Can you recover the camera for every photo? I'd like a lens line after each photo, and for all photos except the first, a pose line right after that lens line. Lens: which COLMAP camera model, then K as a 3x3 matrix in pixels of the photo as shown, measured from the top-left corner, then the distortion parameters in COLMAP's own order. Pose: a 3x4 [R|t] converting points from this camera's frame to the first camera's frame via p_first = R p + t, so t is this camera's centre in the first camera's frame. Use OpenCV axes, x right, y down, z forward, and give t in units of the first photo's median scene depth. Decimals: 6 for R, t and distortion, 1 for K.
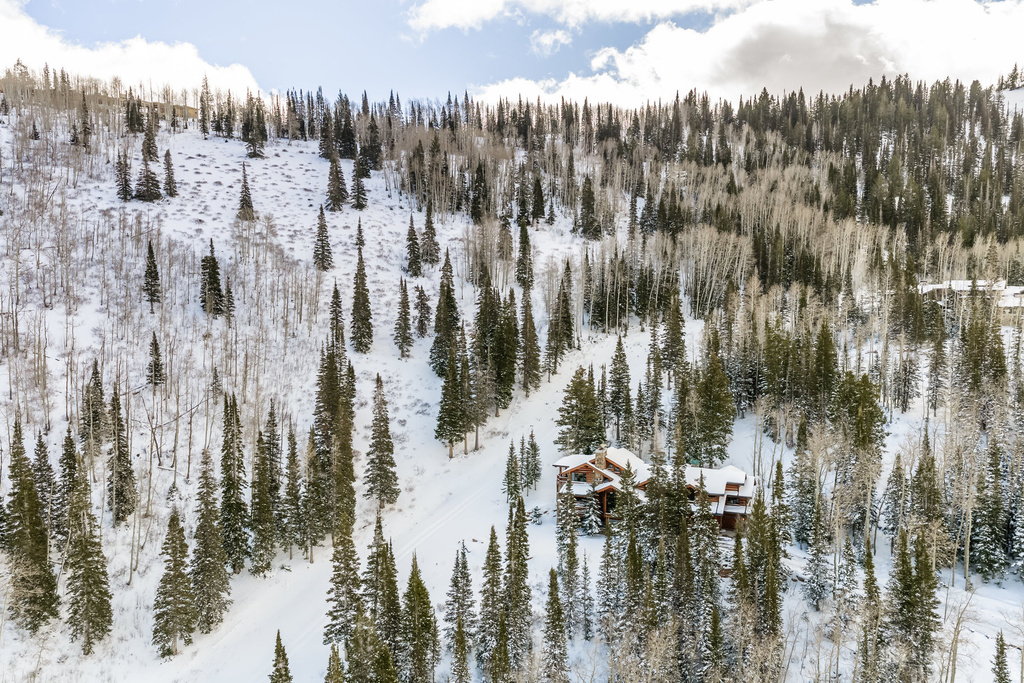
lens RADIAL K [[830.1, 0, 512.0], [0, 830.1, 341.5], [0, 0, 1]] dist [0.065094, -0.000021]
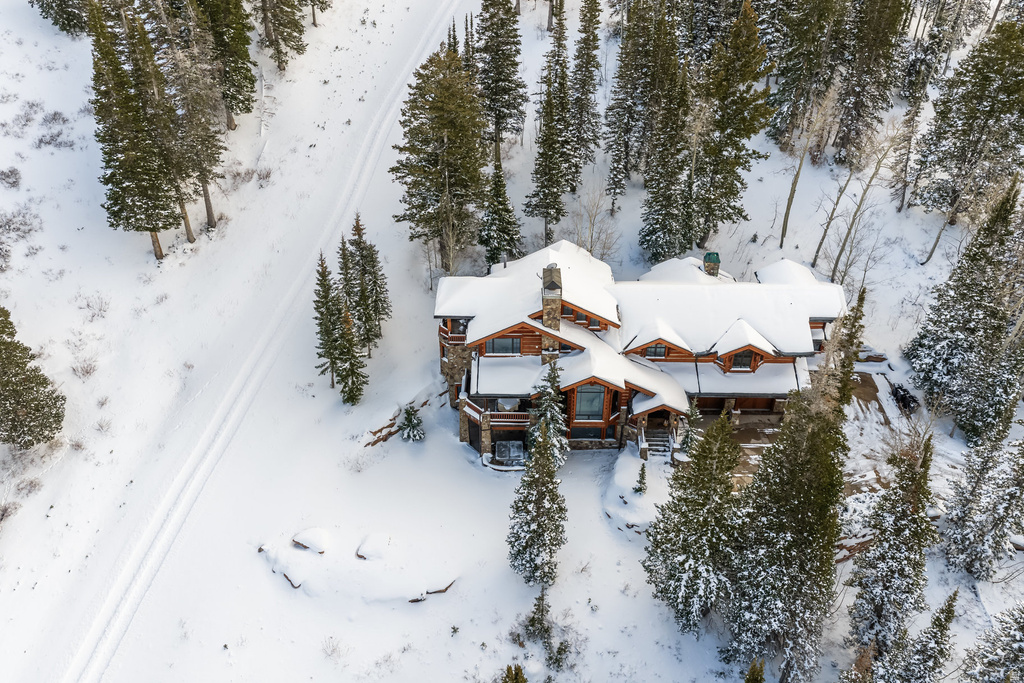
lens RADIAL K [[830.1, 0, 512.0], [0, 830.1, 341.5], [0, 0, 1]] dist [0.065094, -0.000021]
pose [[0.930387, -0.200897, 0.306627, -0.043613], [0.009941, 0.849977, 0.526726, -0.062207], [-0.366443, -0.487011, 0.792805, 0.535675]]
